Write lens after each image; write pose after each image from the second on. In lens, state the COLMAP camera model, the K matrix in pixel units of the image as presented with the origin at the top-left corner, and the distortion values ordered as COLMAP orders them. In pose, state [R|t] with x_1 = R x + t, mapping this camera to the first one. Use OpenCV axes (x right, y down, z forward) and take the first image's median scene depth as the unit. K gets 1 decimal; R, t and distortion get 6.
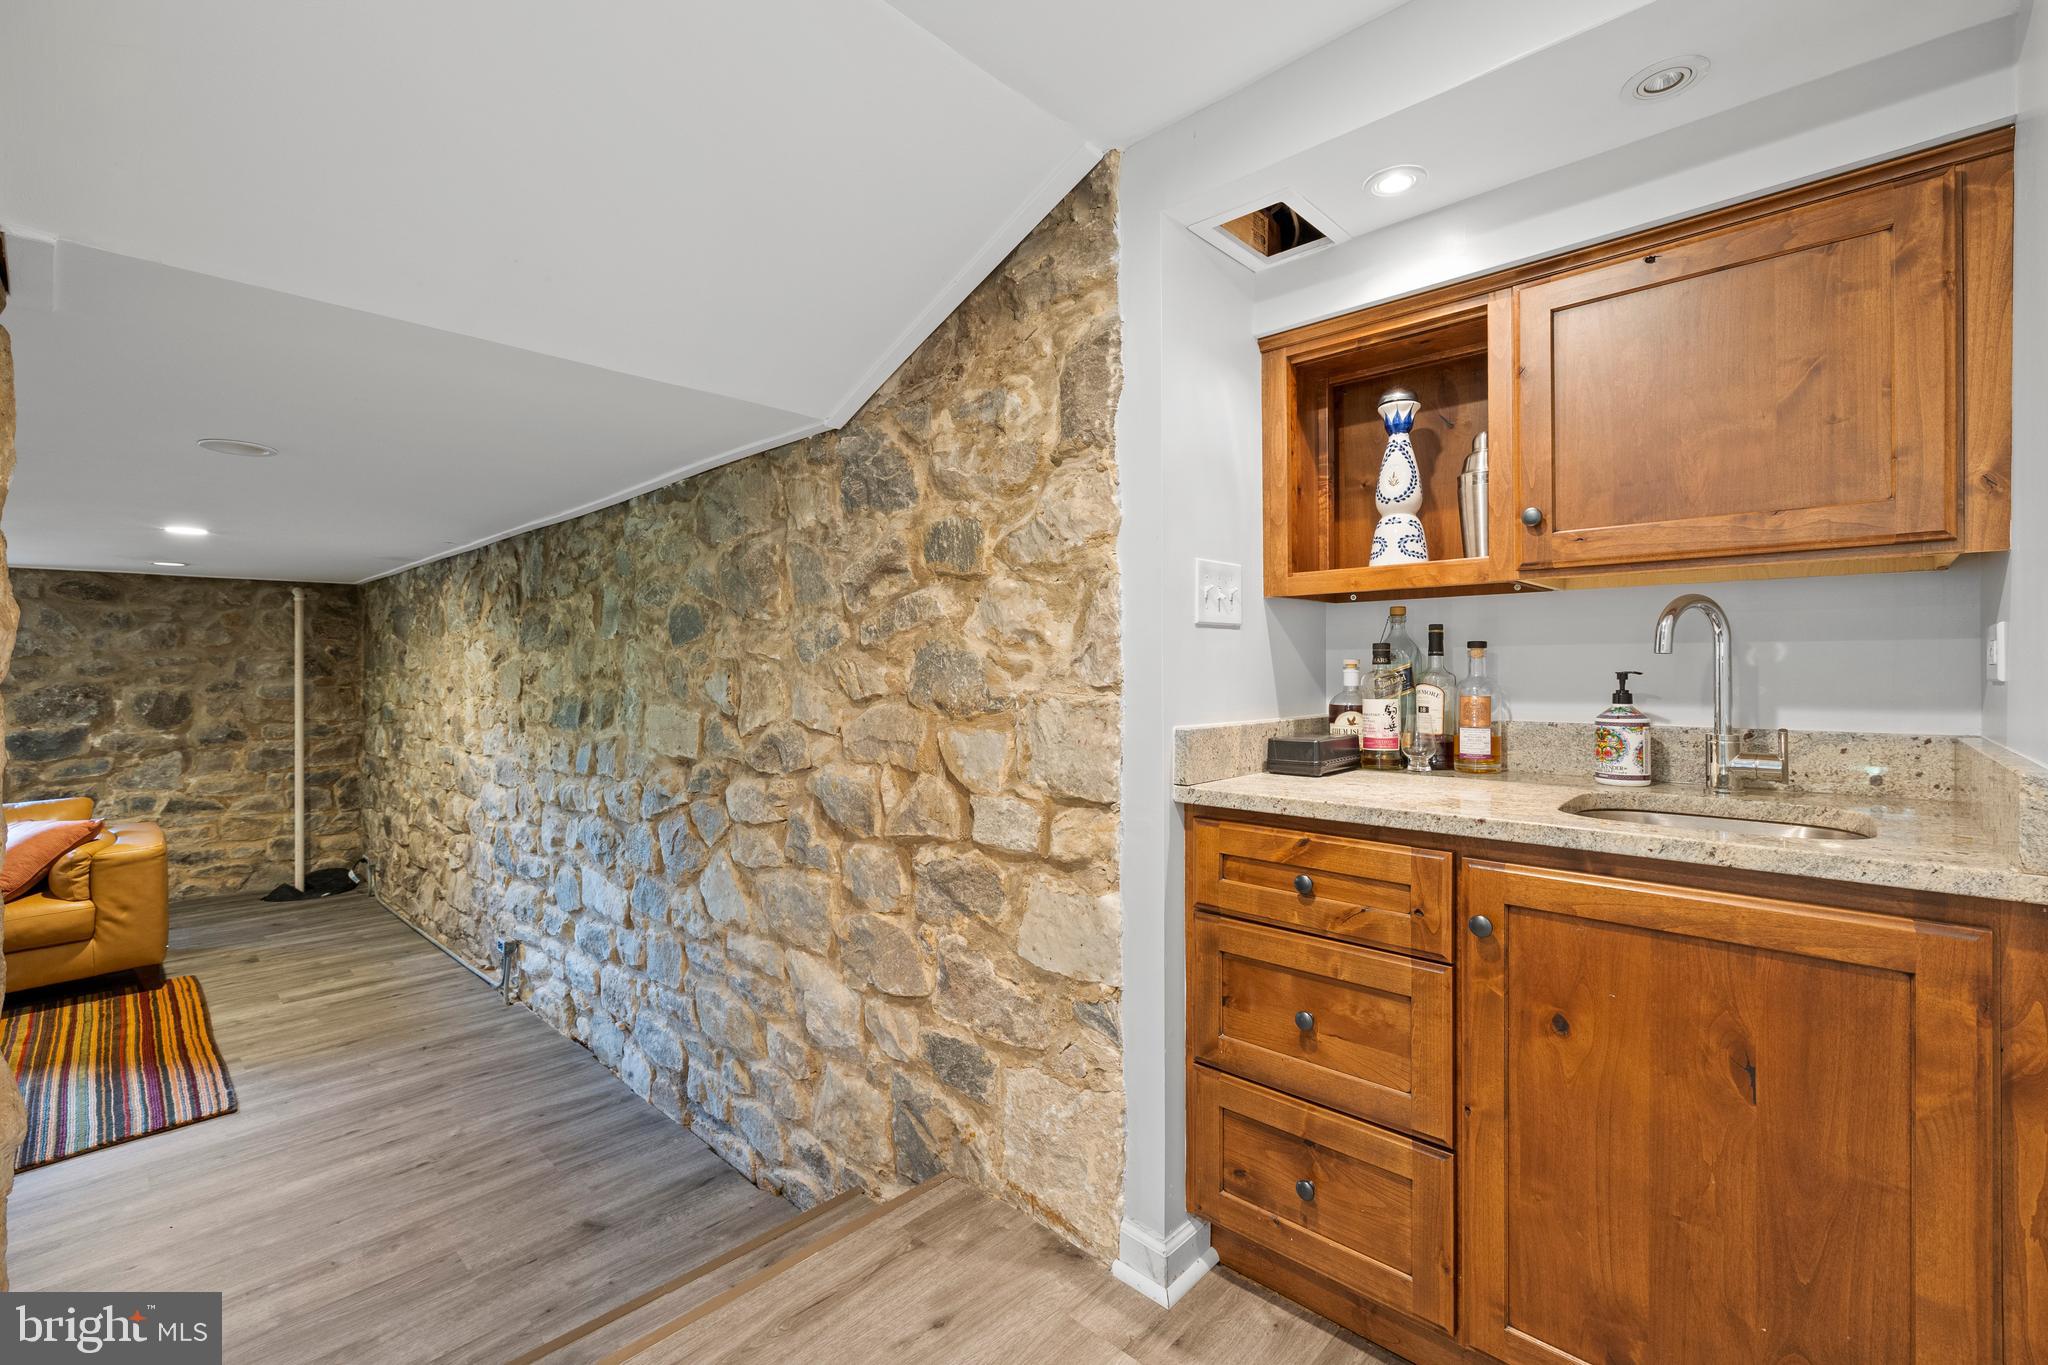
lens RADIAL K [[862.1, 0, 1029.2], [0, 862.1, 674.7], [0, 0, 1]] dist [0.001708, 0.000007]
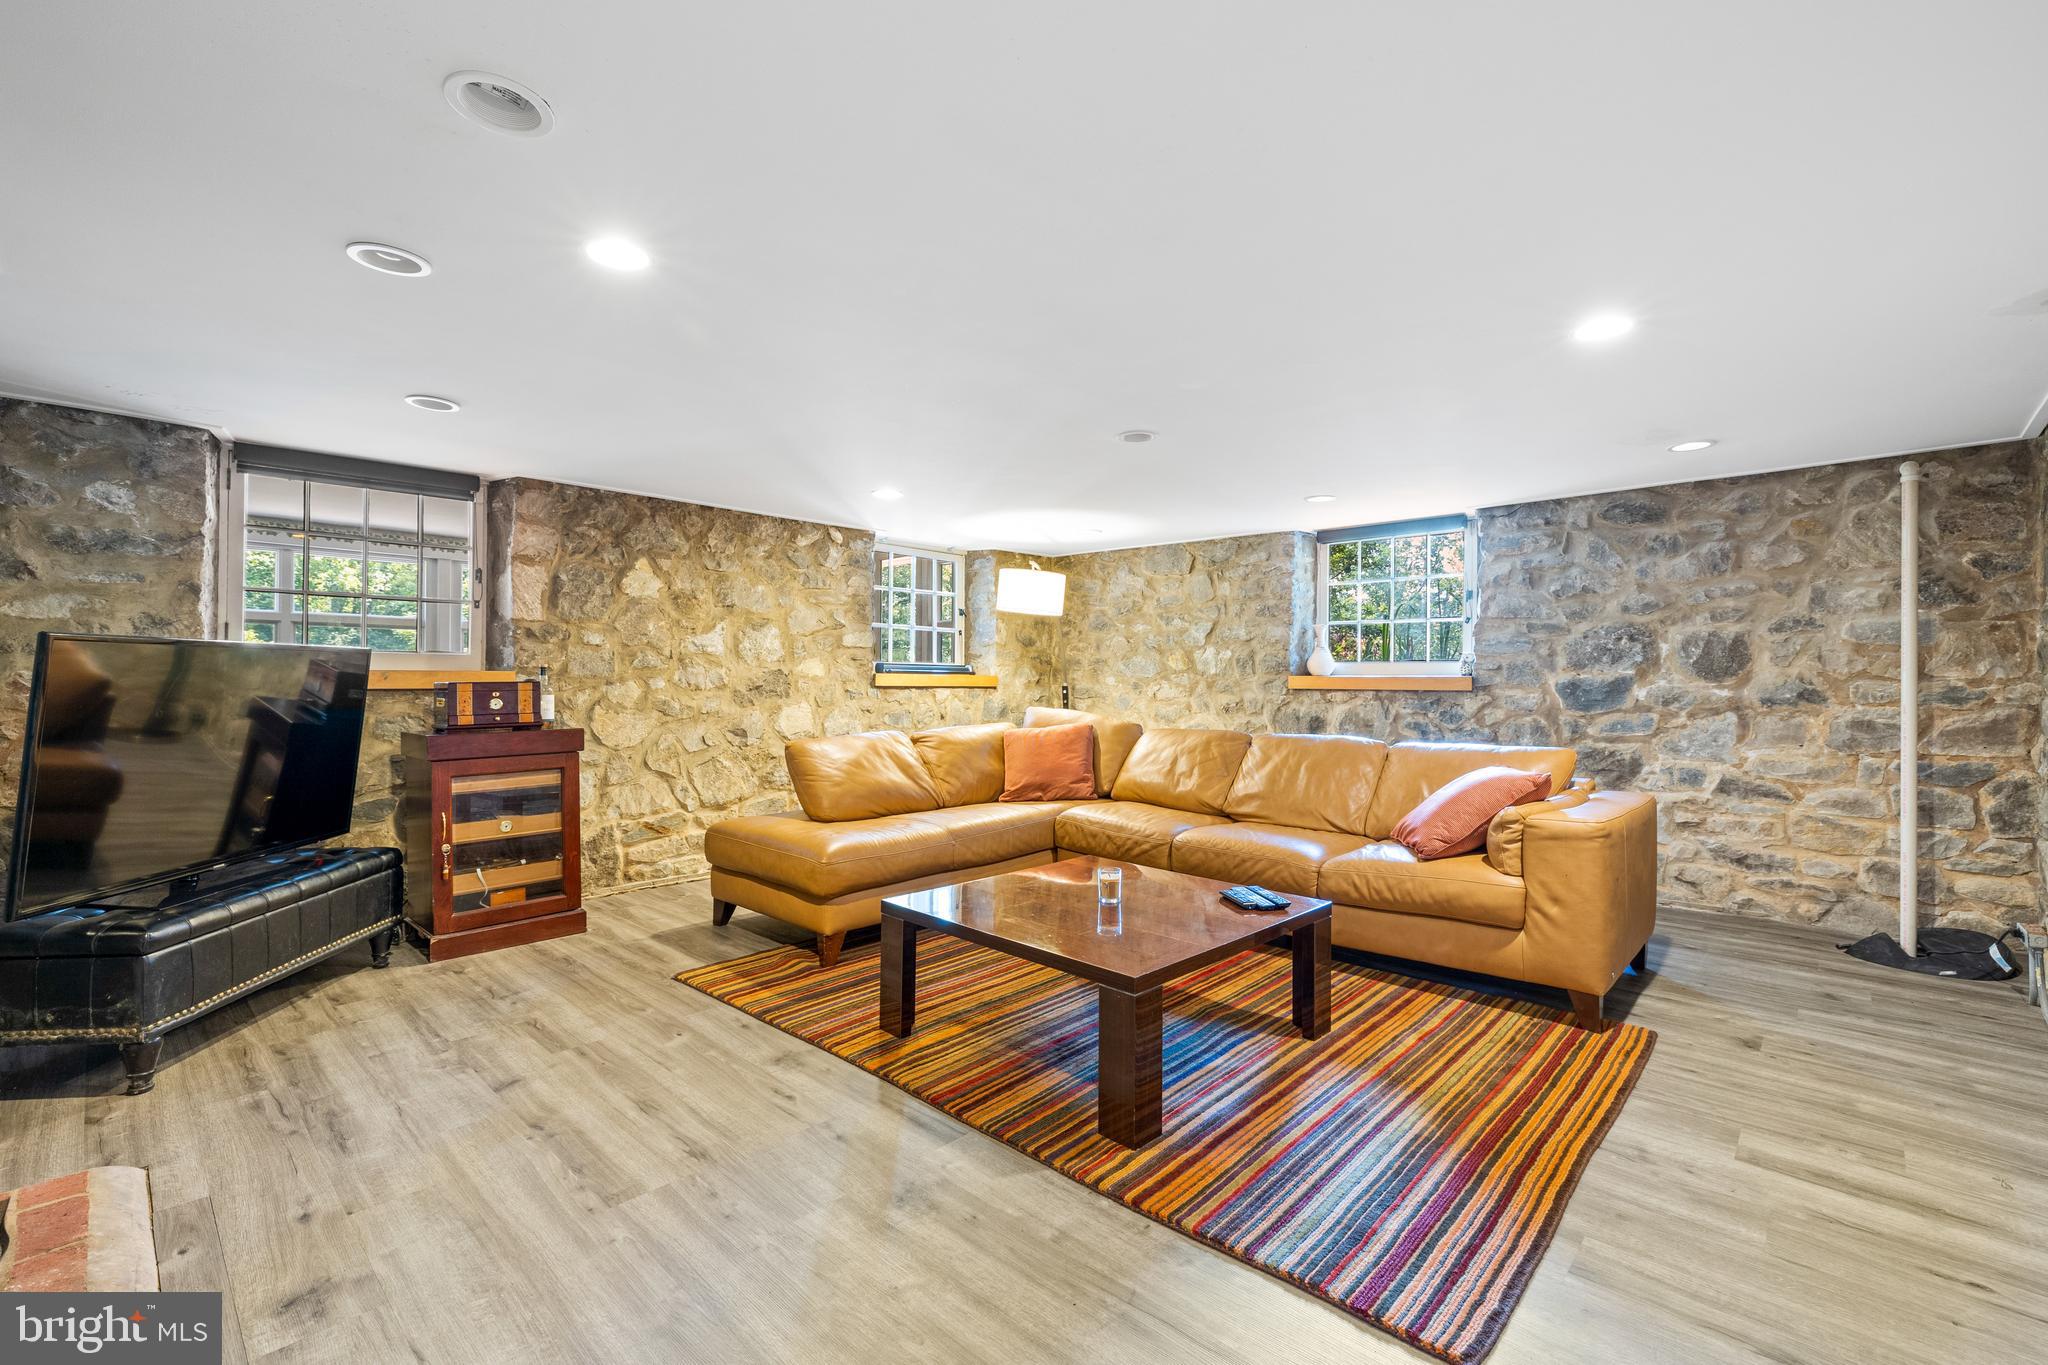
lens RADIAL K [[862.1, 0, 1029.2], [0, 862.1, 674.7], [0, 0, 1]] dist [0.001708, 0.000007]
pose [[-0.019560, -0.004771, -0.999797, -0.228581], [-0.007412, 0.999962, -0.004627, 0.063355], [0.999781, 0.007320, -0.019595, 0.404821]]
